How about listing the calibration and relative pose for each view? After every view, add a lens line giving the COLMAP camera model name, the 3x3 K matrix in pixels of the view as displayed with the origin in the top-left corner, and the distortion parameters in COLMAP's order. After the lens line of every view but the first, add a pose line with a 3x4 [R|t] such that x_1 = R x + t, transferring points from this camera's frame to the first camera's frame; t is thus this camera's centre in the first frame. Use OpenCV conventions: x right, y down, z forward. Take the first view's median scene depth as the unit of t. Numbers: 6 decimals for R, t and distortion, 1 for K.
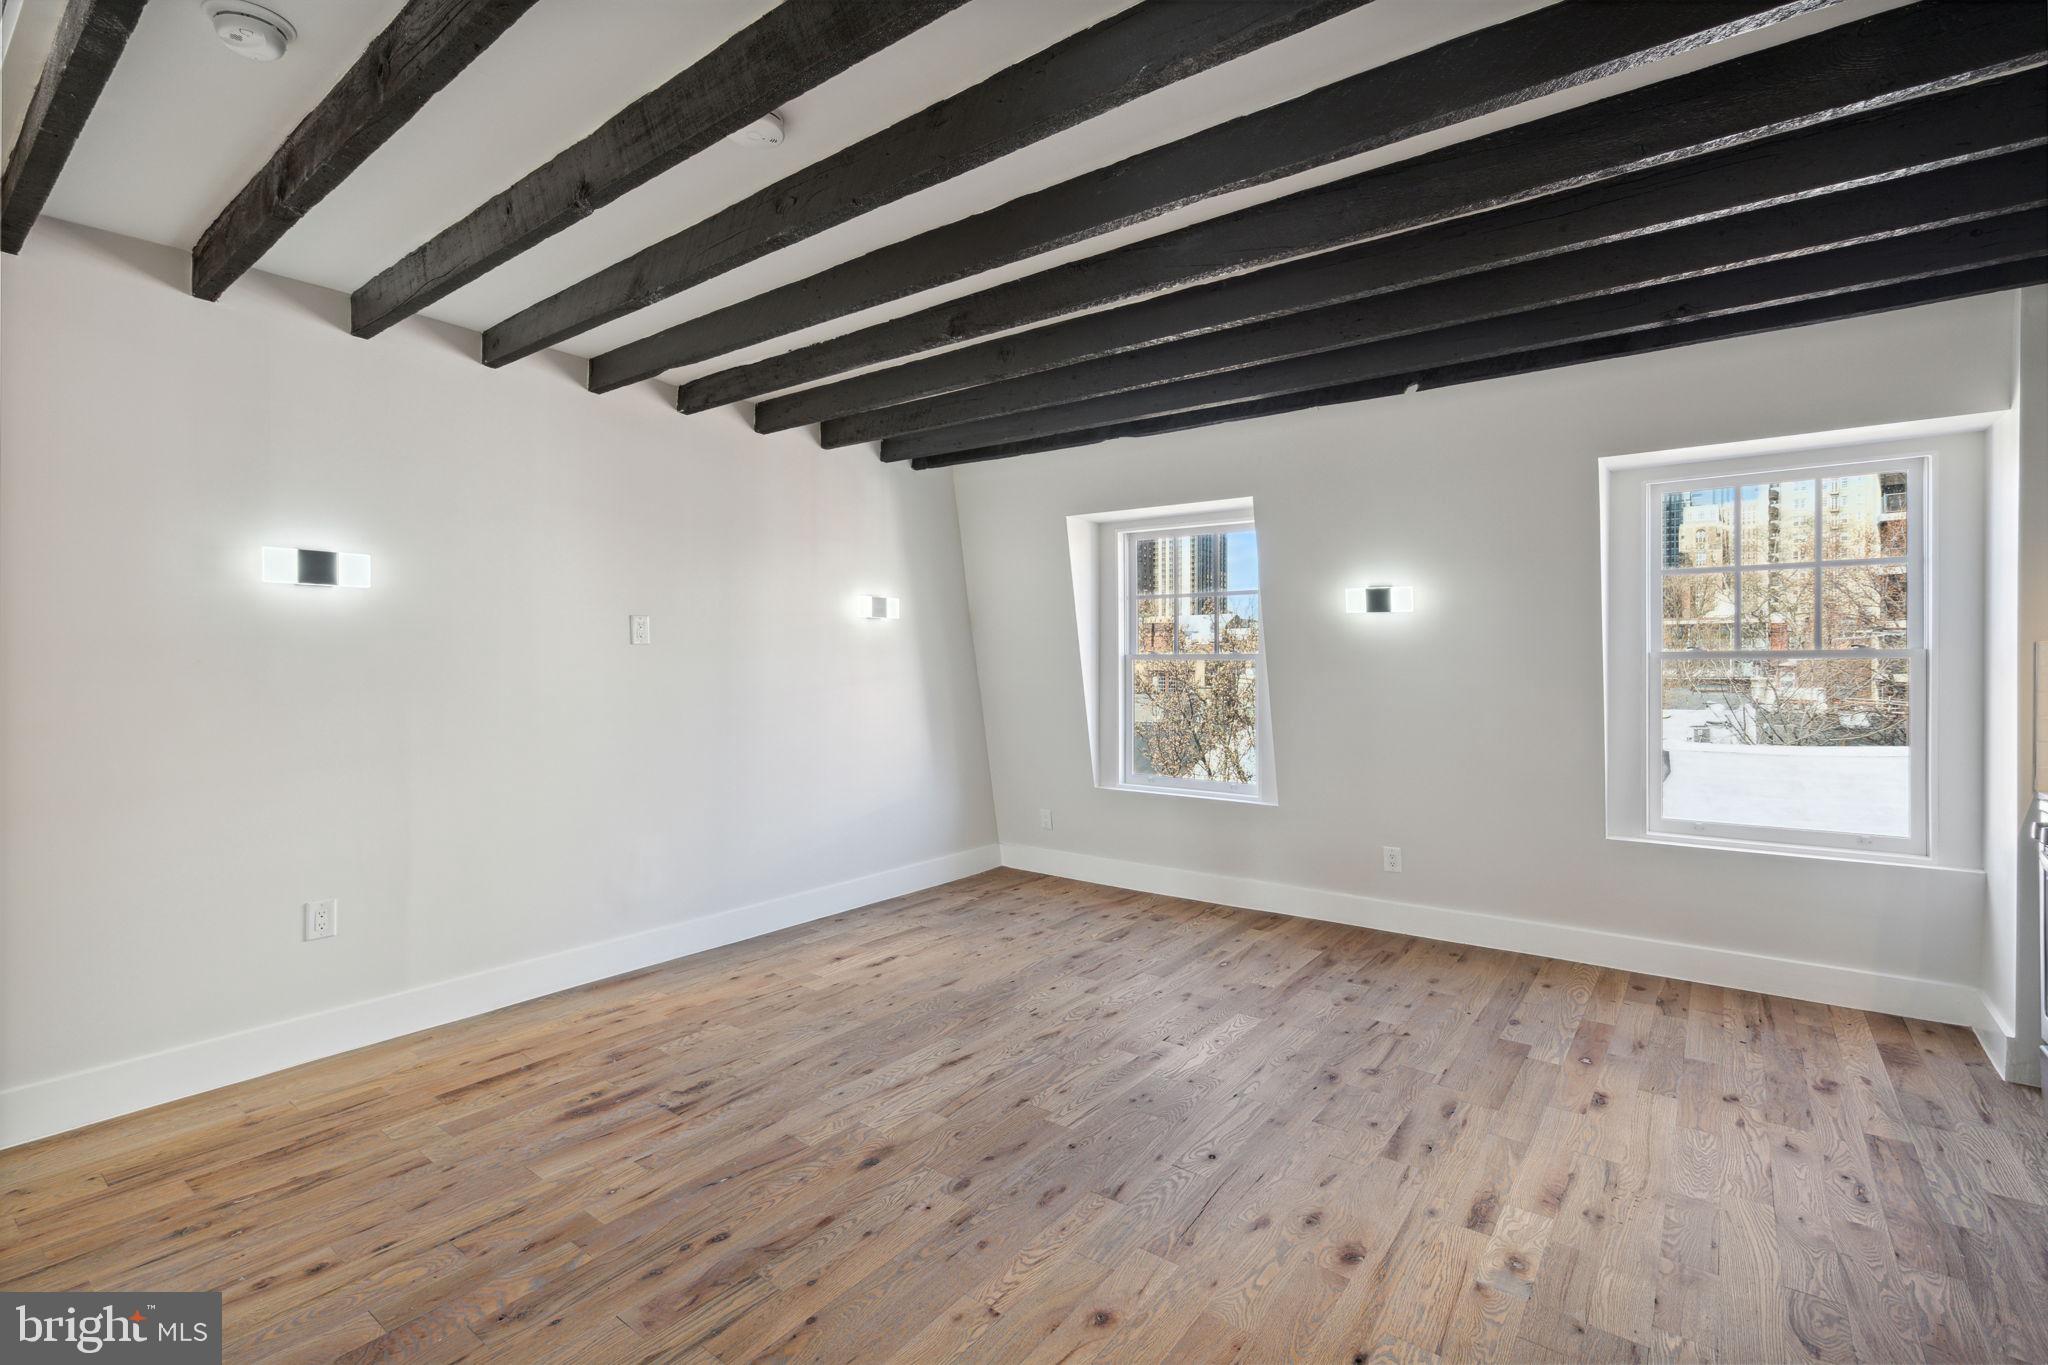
lens RADIAL K [[923.8, 0, 1014.6], [0, 923.8, 673.7], [0, 0, 1]] dist [-0.014746, 0.008764]
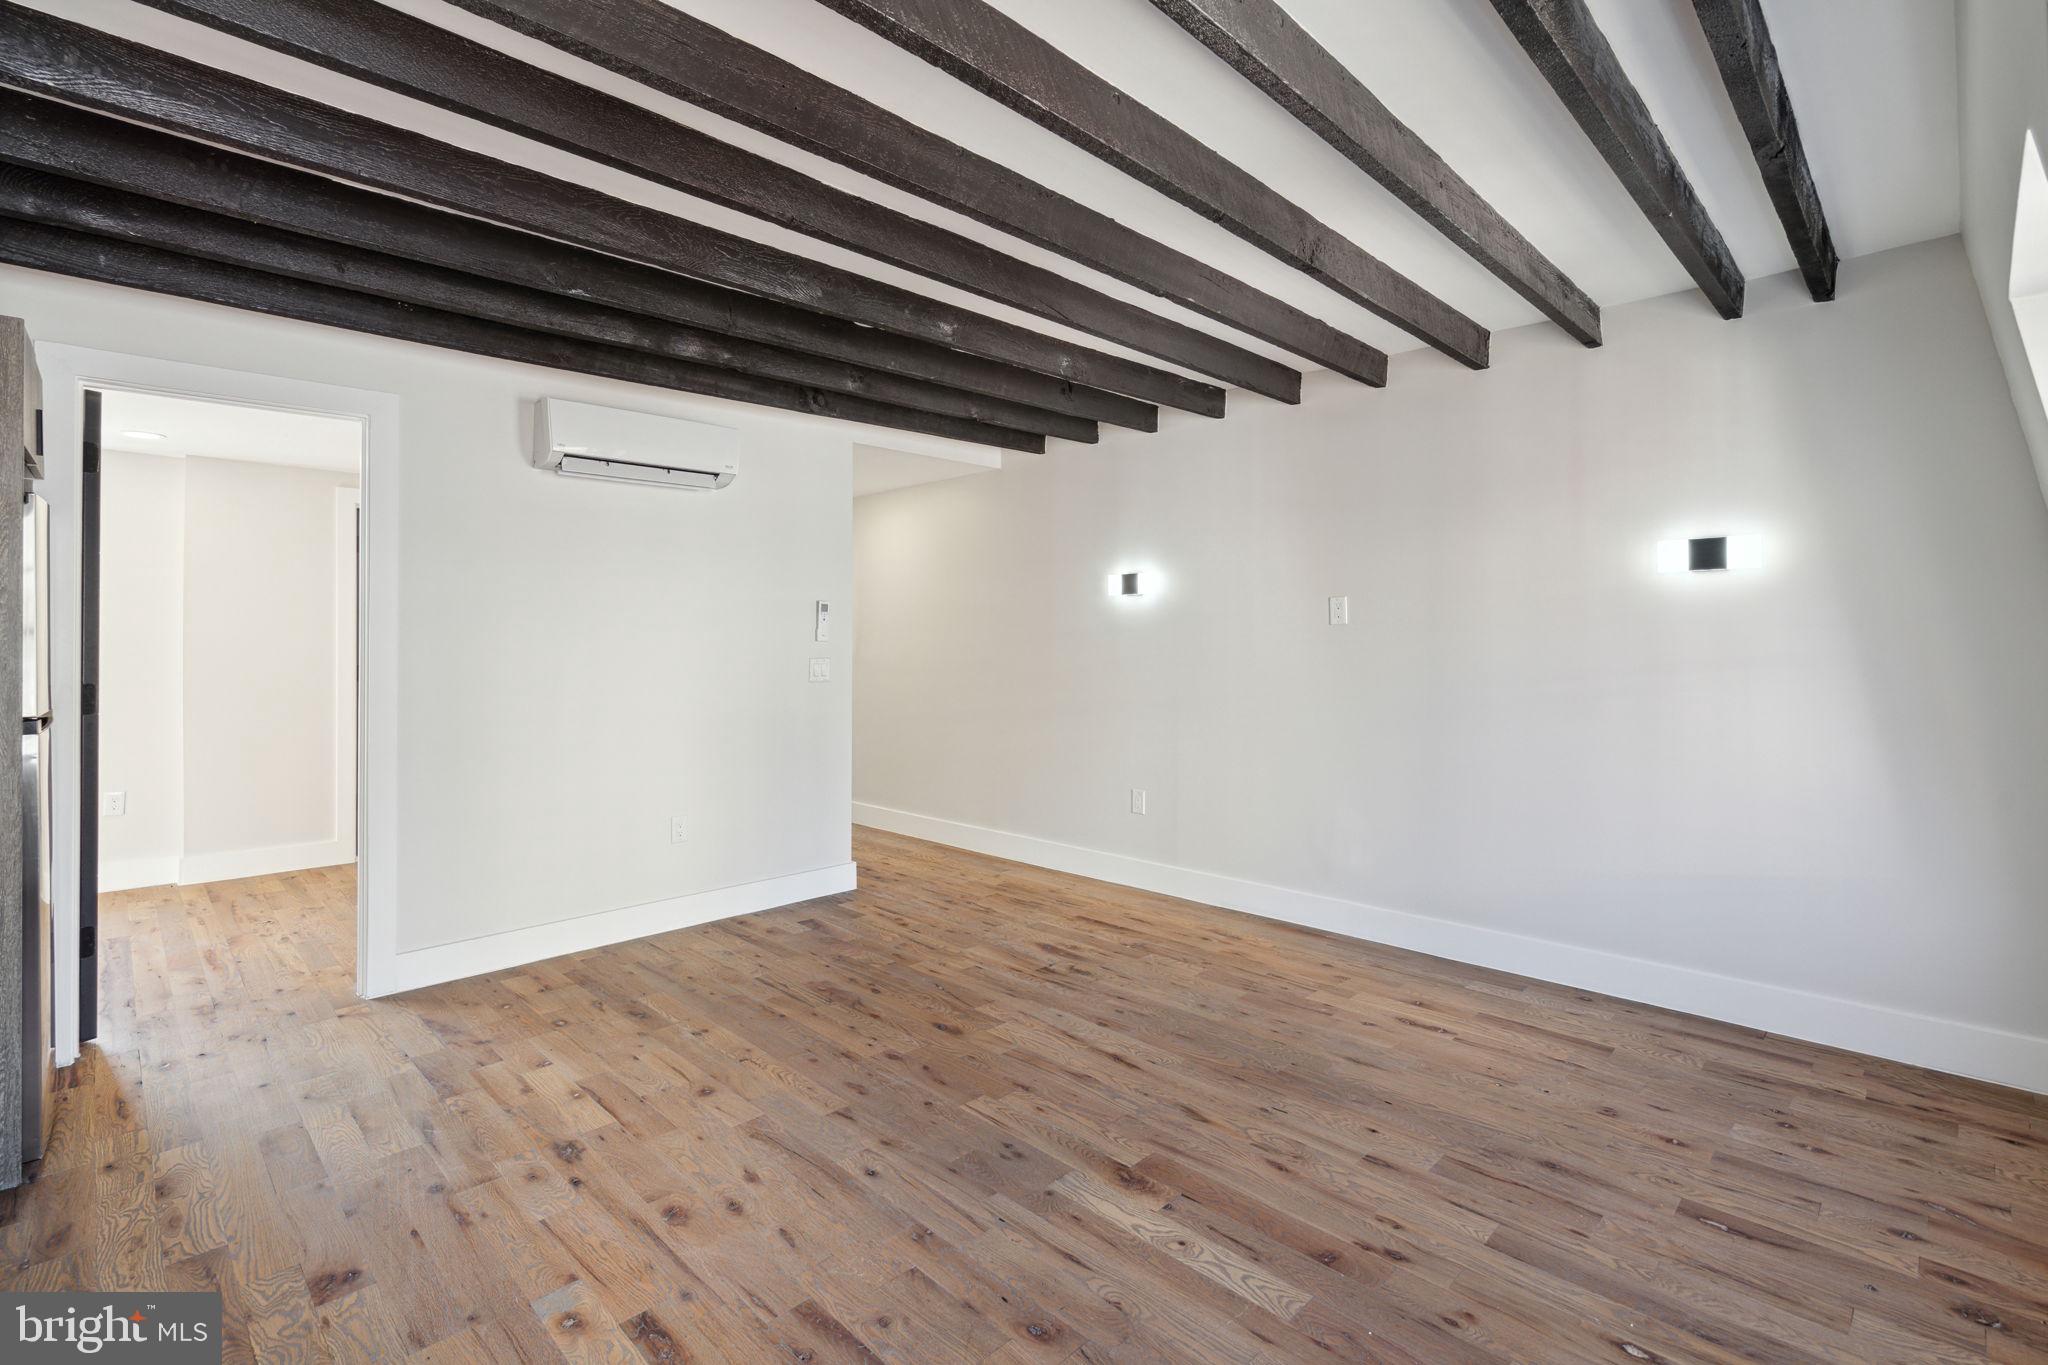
lens RADIAL K [[942.5, 0, 1022.5], [0, 942.5, 634.8], [0, 0, 1]] dist [-0.014026, 0.008149]
pose [[-0.129409, -0.003959, -0.991583, 0.869289], [-0.005740, 0.999978, -0.003243, -0.017852], [0.991575, 0.005272, -0.129429, 0.964172]]
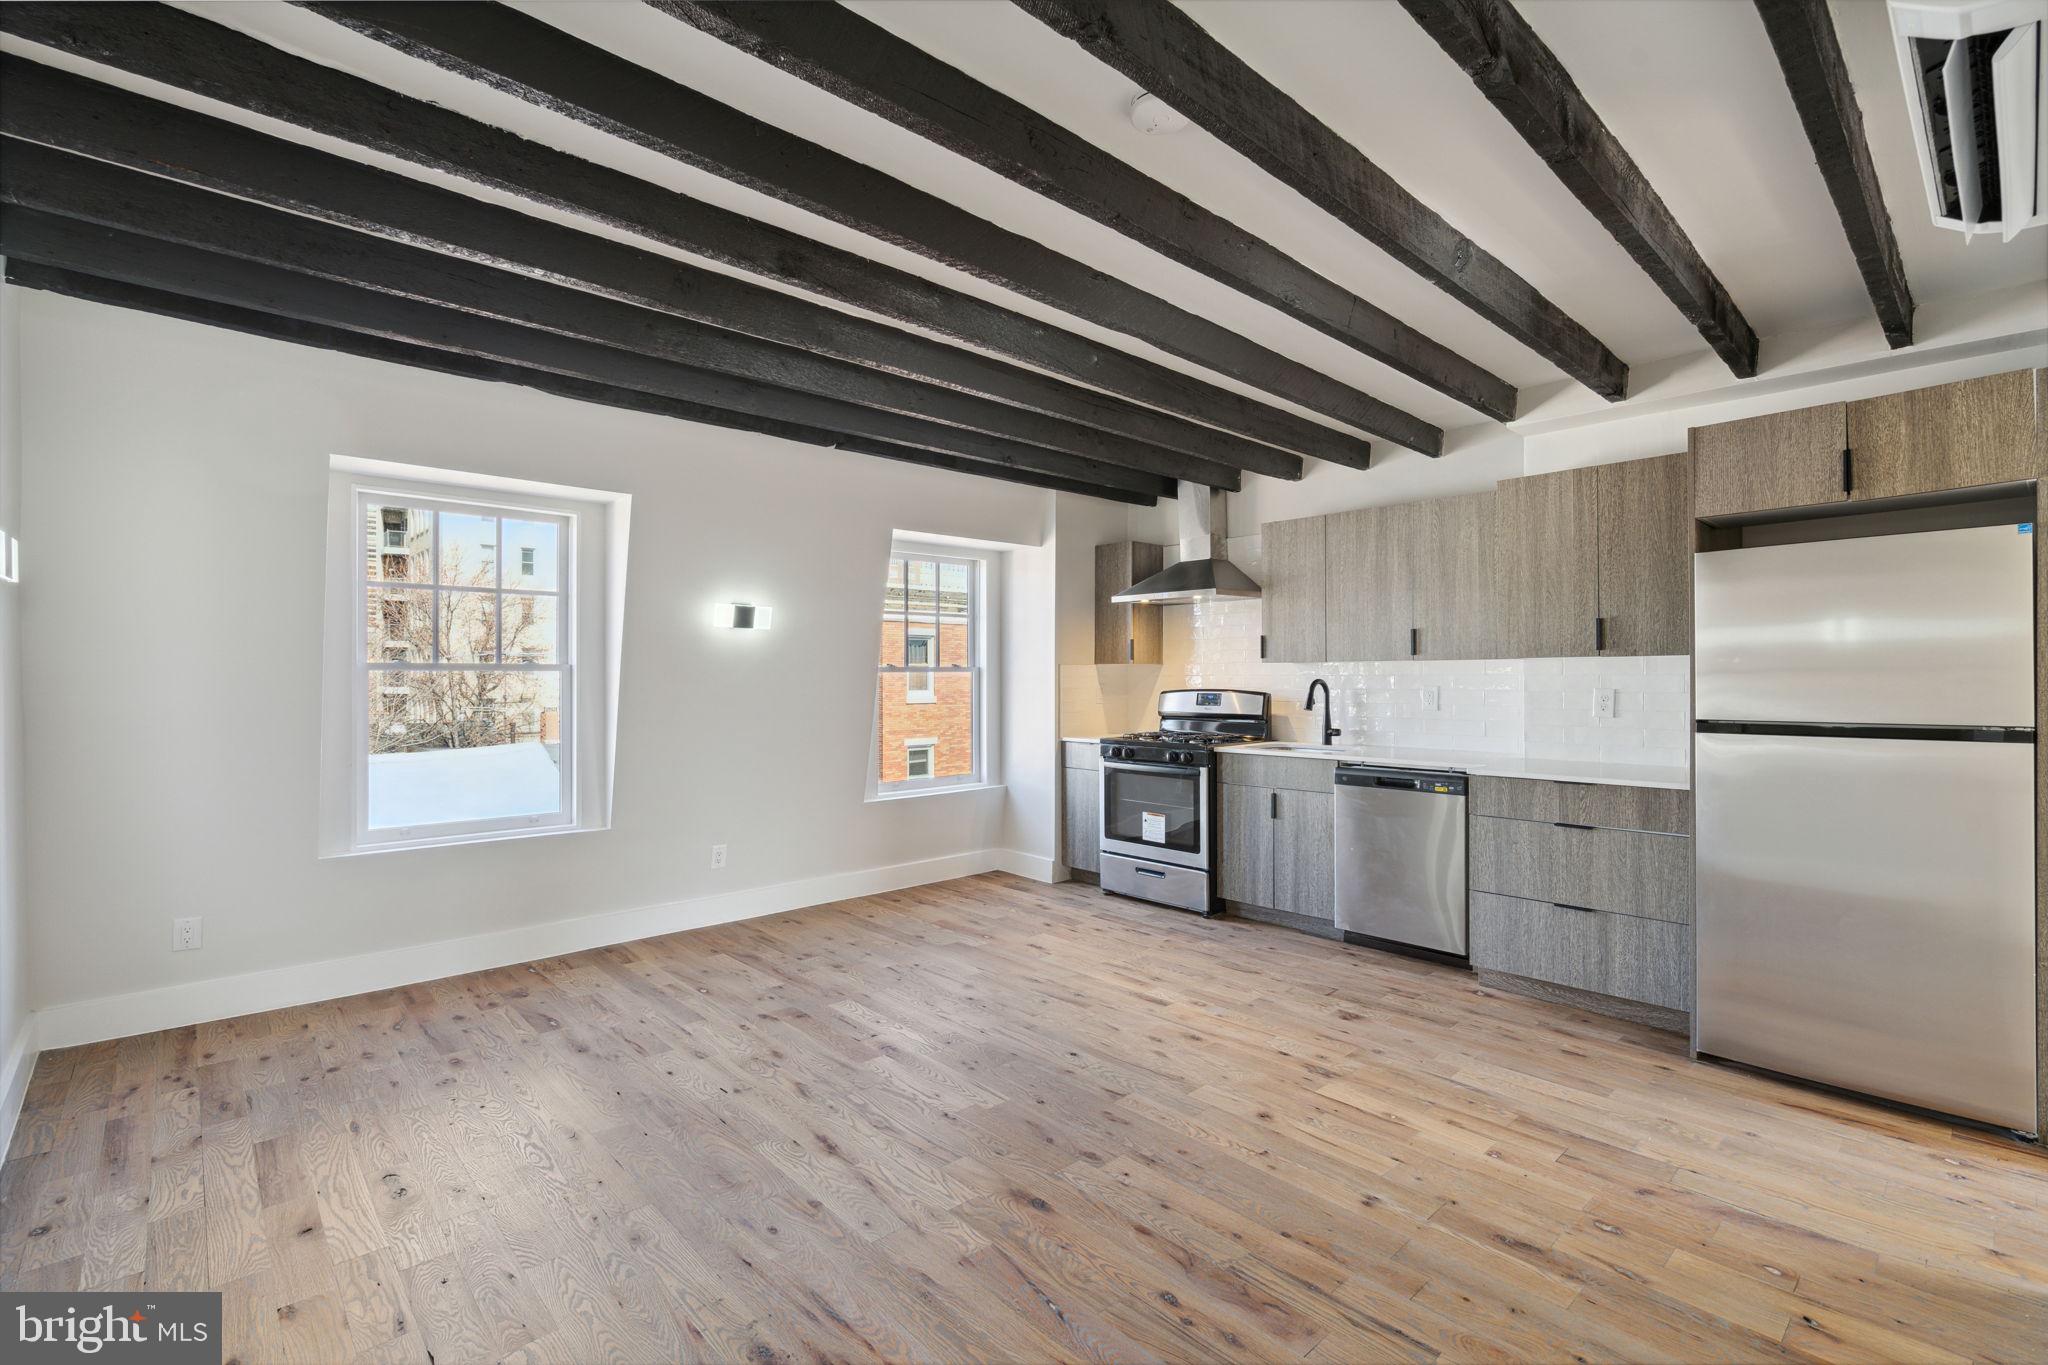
lens RADIAL K [[923.8, 0, 1014.6], [0, 923.8, 673.7], [0, 0, 1]] dist [-0.014746, 0.008764]
pose [[0.175752, 0.002273, 0.984432, -0.815680], [0.012872, 0.999907, -0.004607, -0.004467], [-0.984350, 0.013482, 0.175707, 0.640083]]
